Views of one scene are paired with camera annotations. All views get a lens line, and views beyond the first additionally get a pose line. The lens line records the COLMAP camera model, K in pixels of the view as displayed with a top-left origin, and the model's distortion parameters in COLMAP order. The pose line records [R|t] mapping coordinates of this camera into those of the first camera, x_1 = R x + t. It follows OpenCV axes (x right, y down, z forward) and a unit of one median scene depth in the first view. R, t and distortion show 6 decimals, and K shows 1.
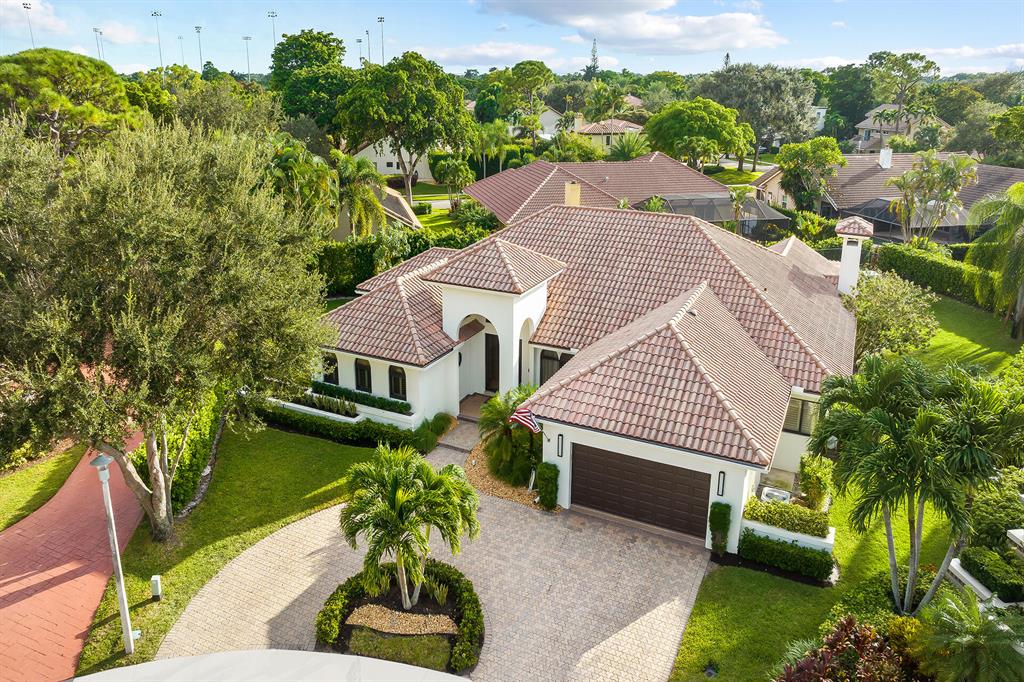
lens RADIAL K [[738.9, 0, 510.0], [0, 738.9, 216.0], [0, 0, 1]] dist [-0.013208, -0.010576]
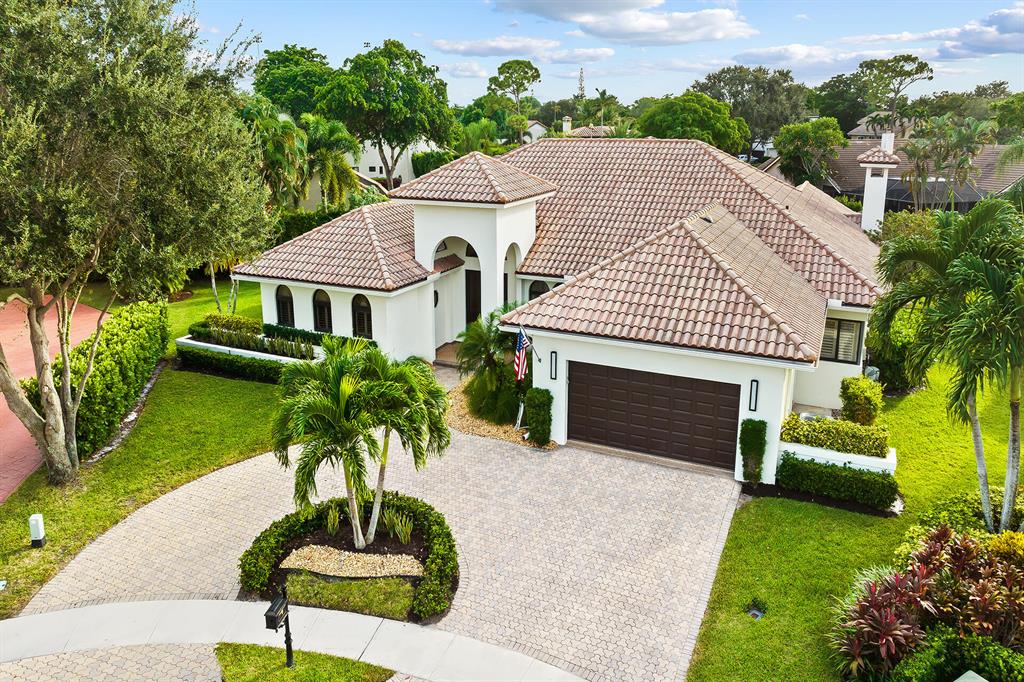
lens RADIAL K [[737.4, 0, 511.6], [0, 737.4, 230.8], [0, 0, 1]] dist [-0.024321, 0.011720]
pose [[0.999810, -0.010298, 0.016574, 0.009075], [0.010743, 0.999578, -0.026977, 0.184507], [-0.016289, 0.027150, 0.999499, 0.177549]]
